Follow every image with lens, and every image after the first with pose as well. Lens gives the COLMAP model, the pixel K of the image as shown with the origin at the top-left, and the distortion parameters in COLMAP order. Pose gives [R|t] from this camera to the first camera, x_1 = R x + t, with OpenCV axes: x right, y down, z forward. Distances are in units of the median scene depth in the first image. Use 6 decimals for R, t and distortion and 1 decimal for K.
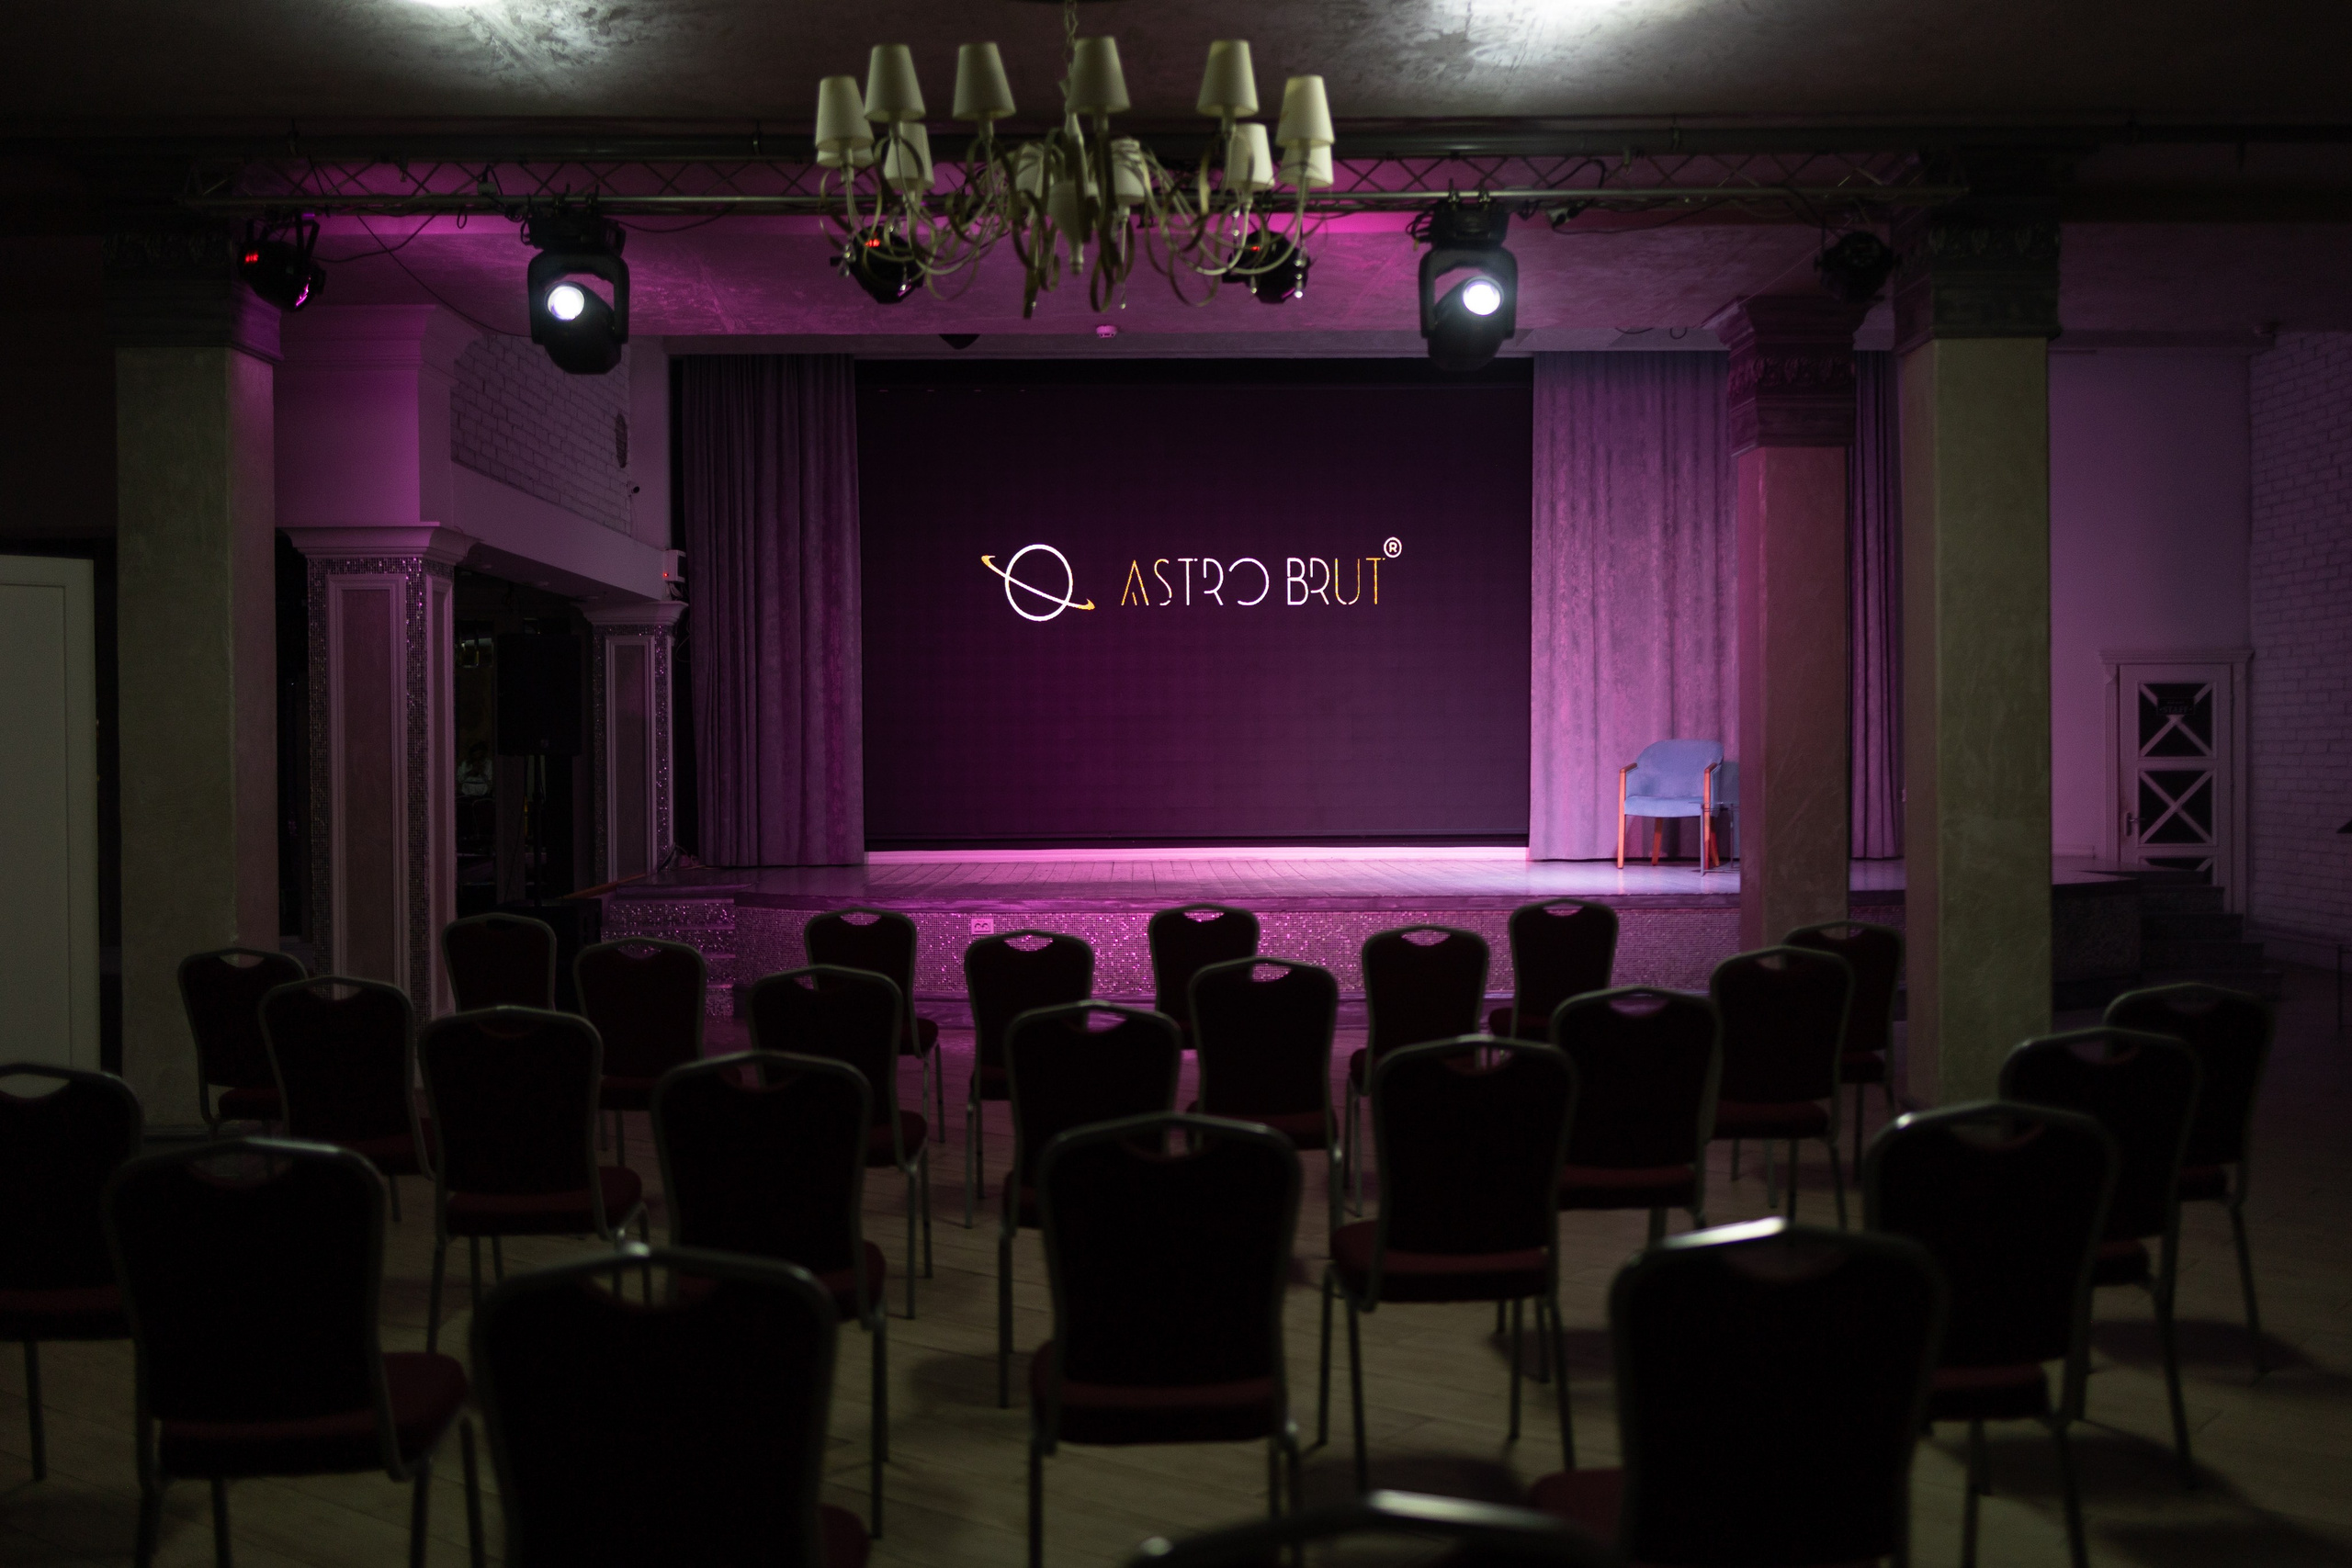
lens RADIAL K [[2304.1, 0, 1171.3], [0, 2304.1, 785.4], [0, 0, 1]] dist [-0.007447, -0.003353]
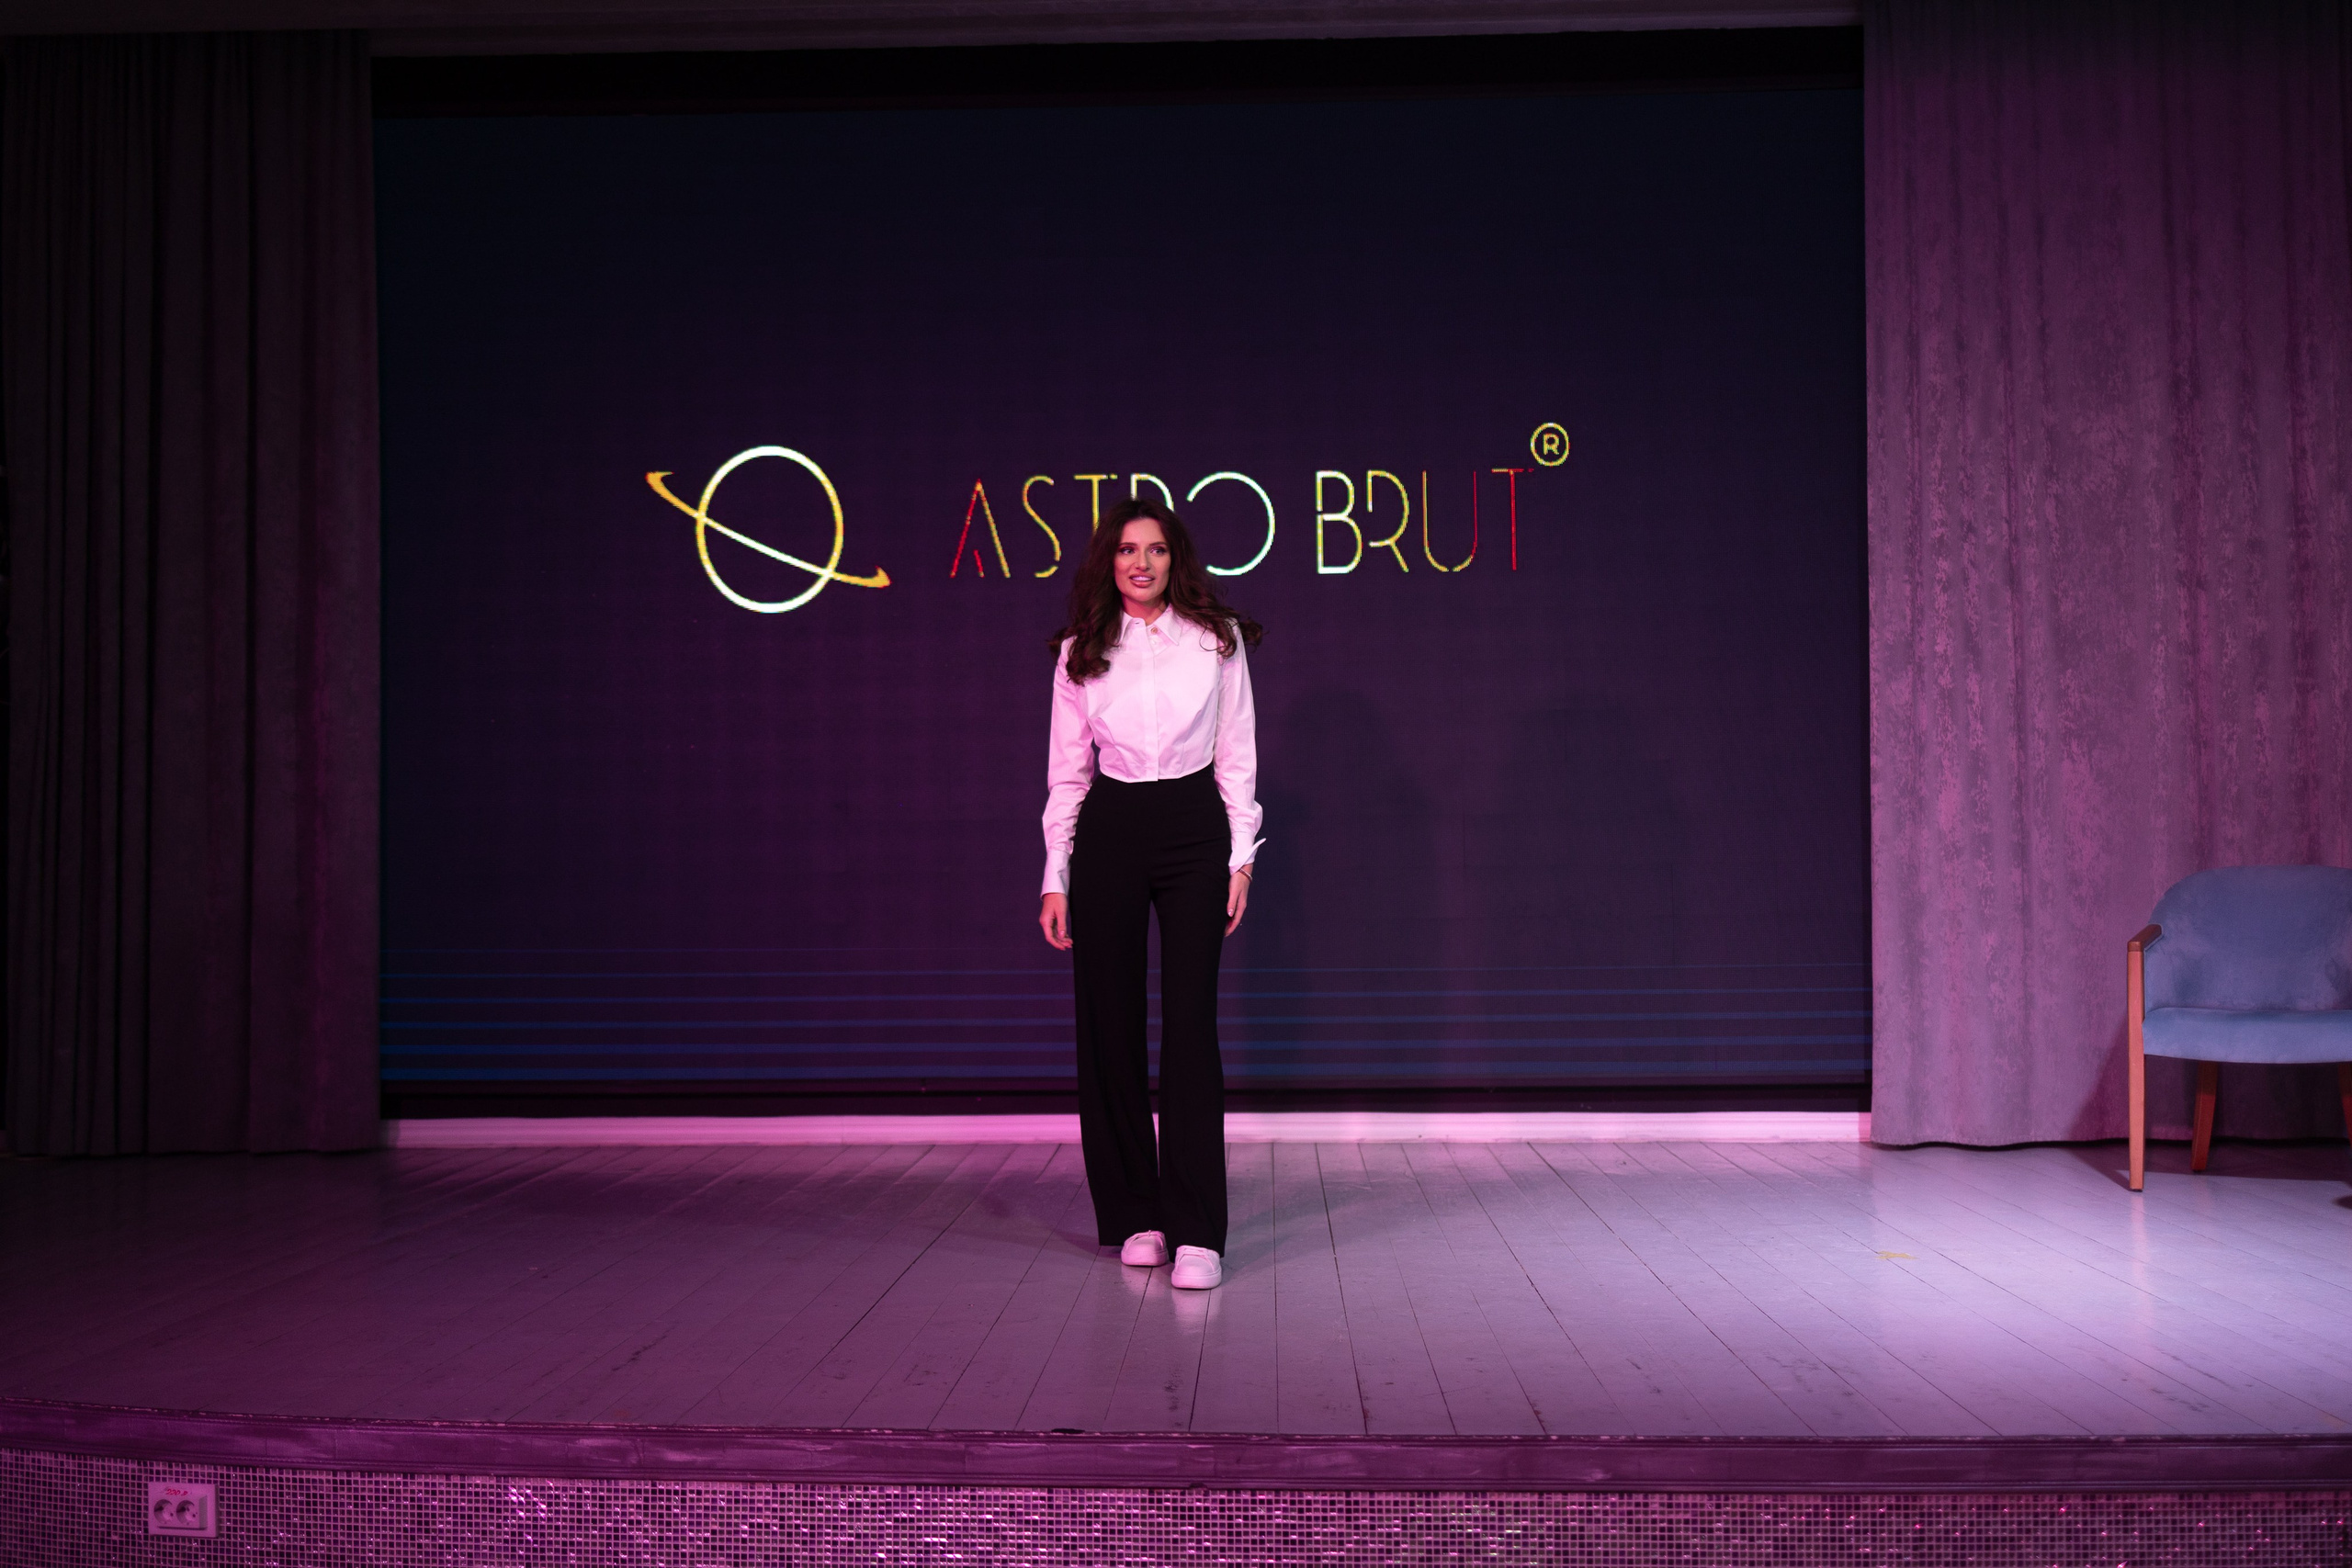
lens RADIAL K [[2304.1, 0, 1171.3], [0, 2304.1, 785.4], [0, 0, 1]] dist [-0.007447, -0.003353]
pose [[0.998387, -0.005452, -0.056517, 0.047894], [0.002195, 0.998341, -0.057538, -0.010860], [0.056737, 0.057321, 0.996742, 0.556535]]
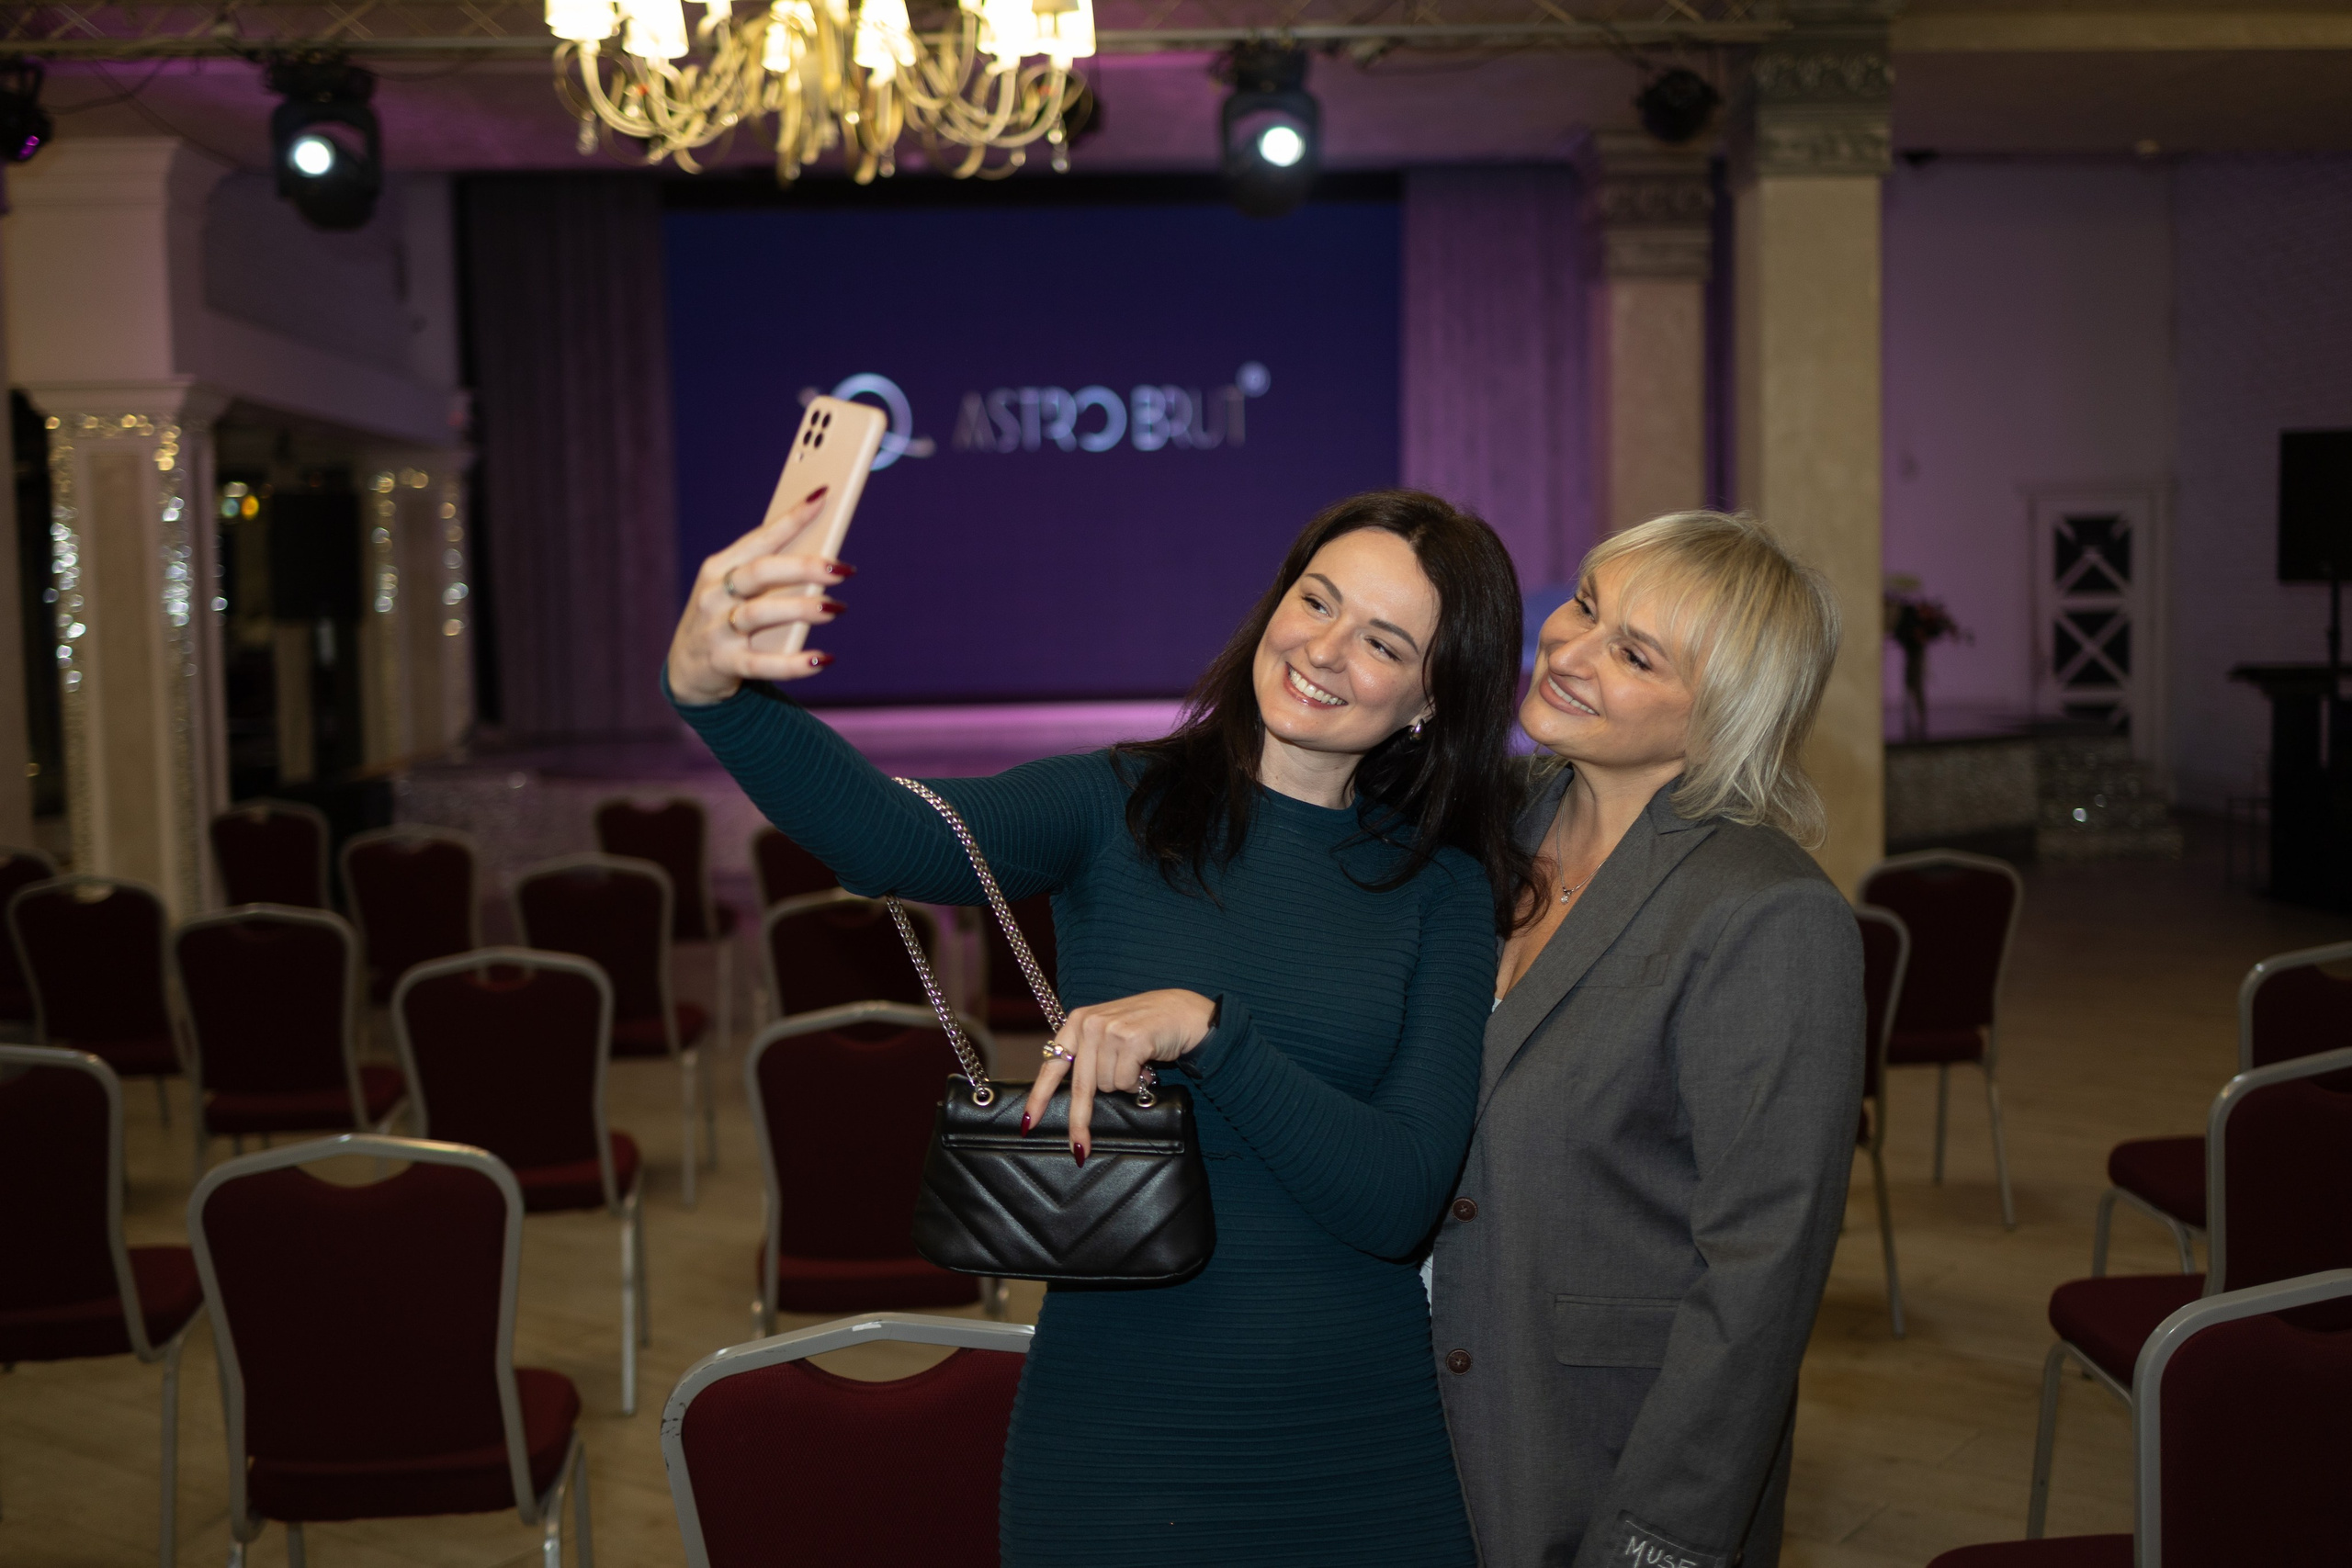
lens RADIAL K [[2595.0, 0, 1176.0], [0, 2595.0, 784.0], [0, 0, 1]] dist [-0.003142, -0.000713]
pose [[0.999015, -0.016915, 0.041023, 0.020125], [0.014347, 0.997966, 0.062116, -0.006797], [-0.041991, -0.061466, 0.997226, -0.041934]]
